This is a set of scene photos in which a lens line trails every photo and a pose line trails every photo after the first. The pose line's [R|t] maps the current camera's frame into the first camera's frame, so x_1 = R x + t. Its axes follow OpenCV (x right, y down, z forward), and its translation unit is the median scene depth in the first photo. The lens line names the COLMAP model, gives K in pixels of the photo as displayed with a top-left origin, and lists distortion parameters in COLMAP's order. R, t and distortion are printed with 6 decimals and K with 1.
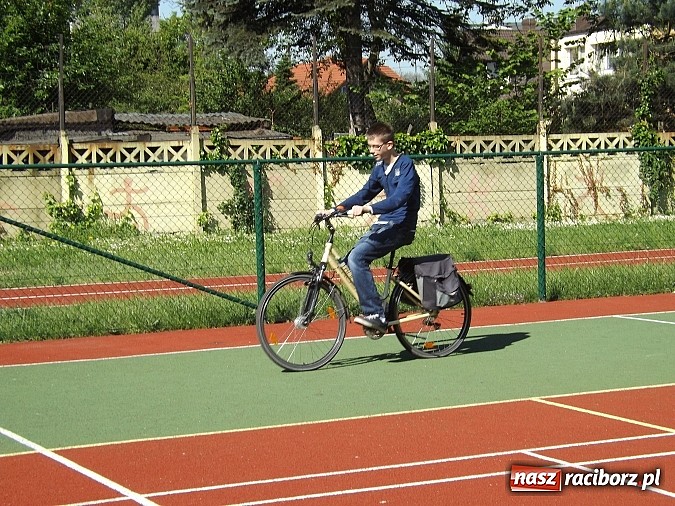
lens RADIAL K [[1719.9, 0, 337.6], [0, 1719.9, 253.9], [0, 0, 1]] dist [0.290050, 0.000000]
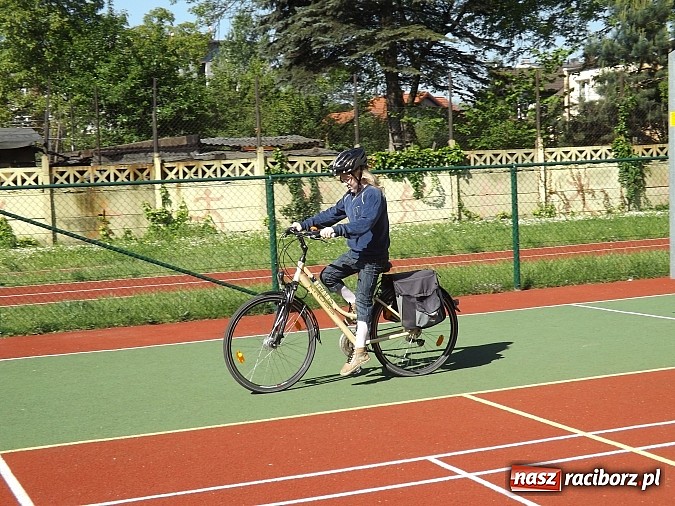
lens RADIAL K [[1239.5, 0, 337.4], [0, 1239.5, 252.2], [0, 0, 1]] dist [0.004822, 0.000000]
pose [[0.996893, -0.012524, -0.077760, 0.041775], [0.013644, 0.999811, 0.013879, -0.008238], [0.077572, -0.014897, 0.996875, 0.092456]]
